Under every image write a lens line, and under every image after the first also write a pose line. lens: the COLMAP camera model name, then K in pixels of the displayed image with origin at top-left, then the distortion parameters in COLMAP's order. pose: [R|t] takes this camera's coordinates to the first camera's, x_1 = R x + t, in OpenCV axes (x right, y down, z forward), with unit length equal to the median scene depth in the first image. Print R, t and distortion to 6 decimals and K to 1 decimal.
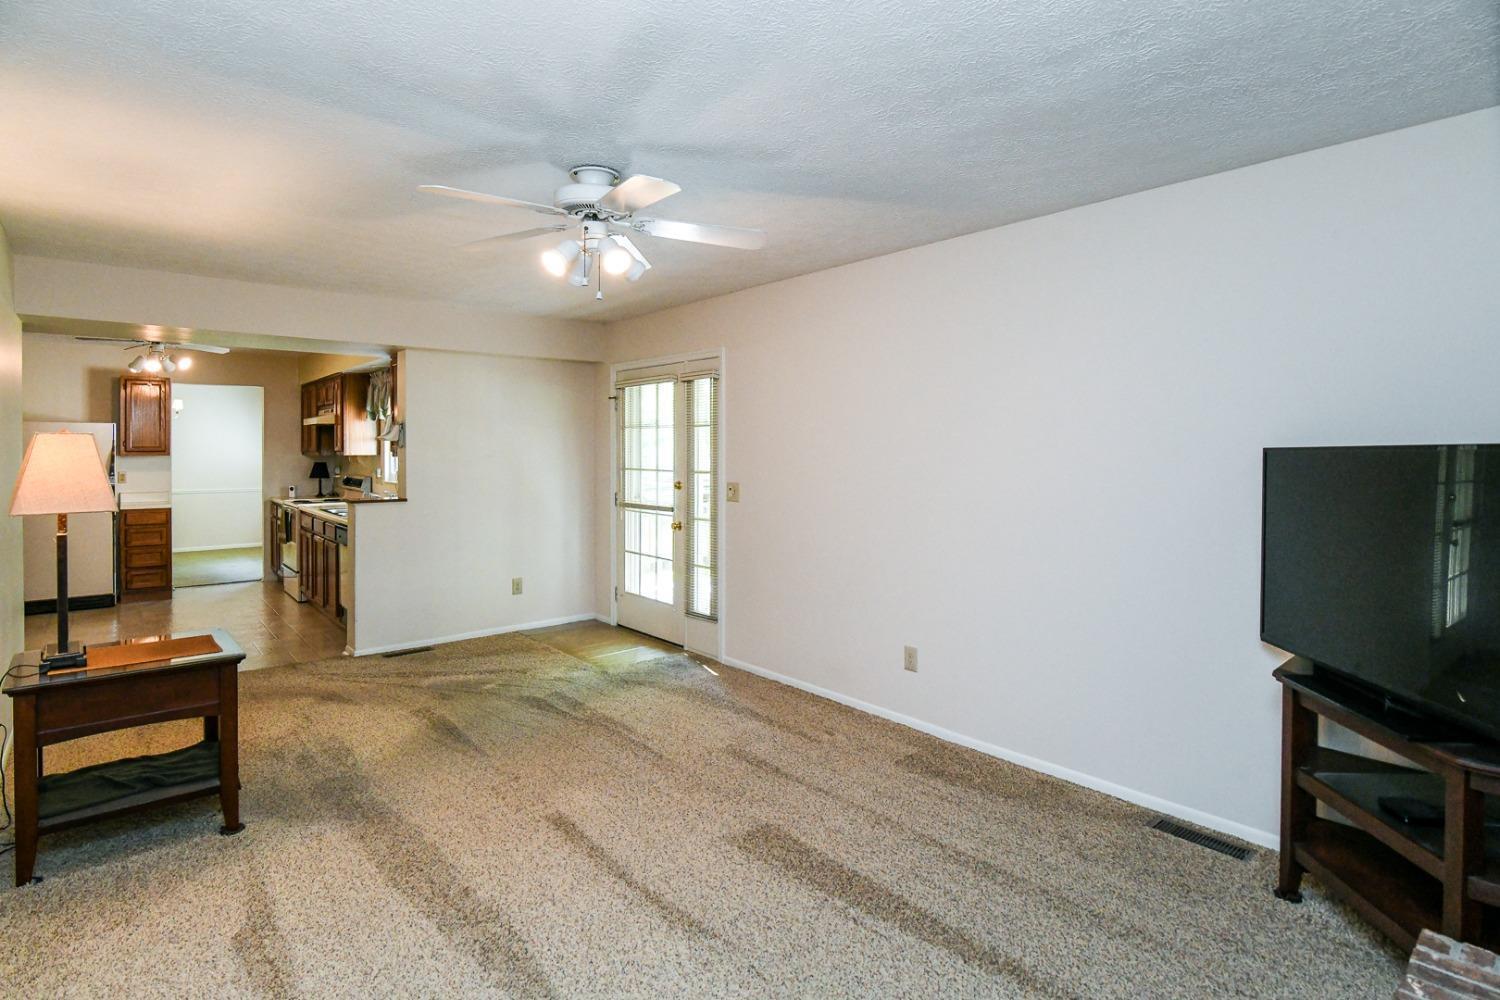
lens RADIAL K [[777.9, 0, 745.8], [0, 777.9, 449.9], [0, 0, 1]] dist [-0.001068, -0.000257]
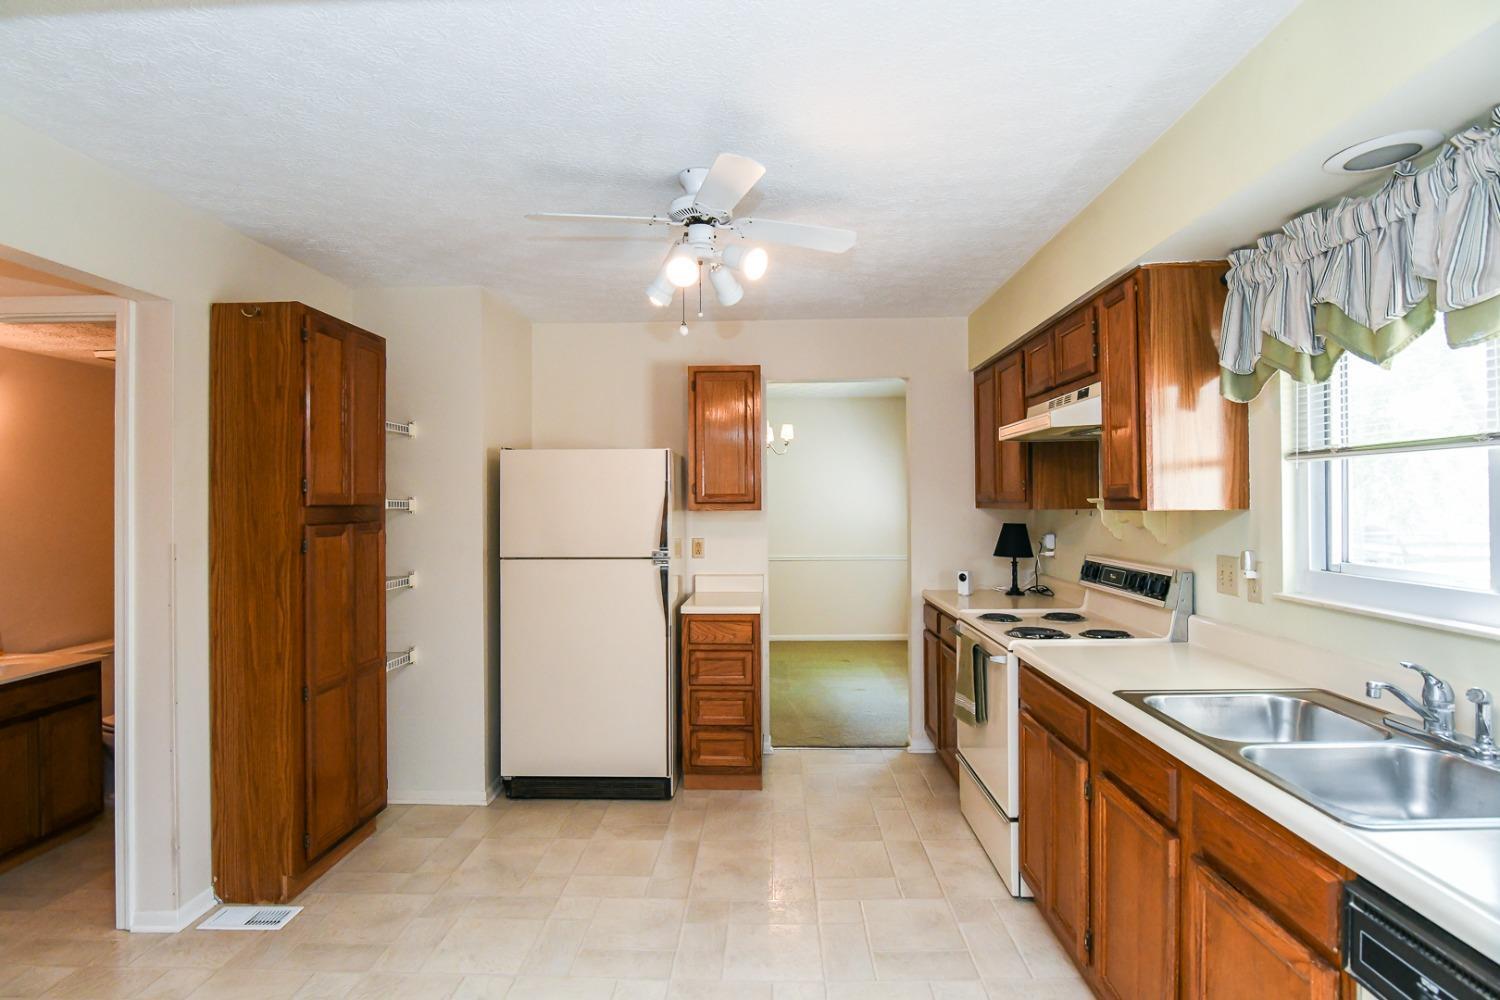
lens RADIAL K [[735.0, 0, 750.0], [0, 735.0, 500.0], [0, 0, 1]] dist [-0.000174, -0.000099]
pose [[0.749029, -0.007228, -0.662498, -0.437381], [0.007032, 0.999971, -0.002960, 0.001963], [0.662500, -0.002442, 0.749058, 0.654800]]
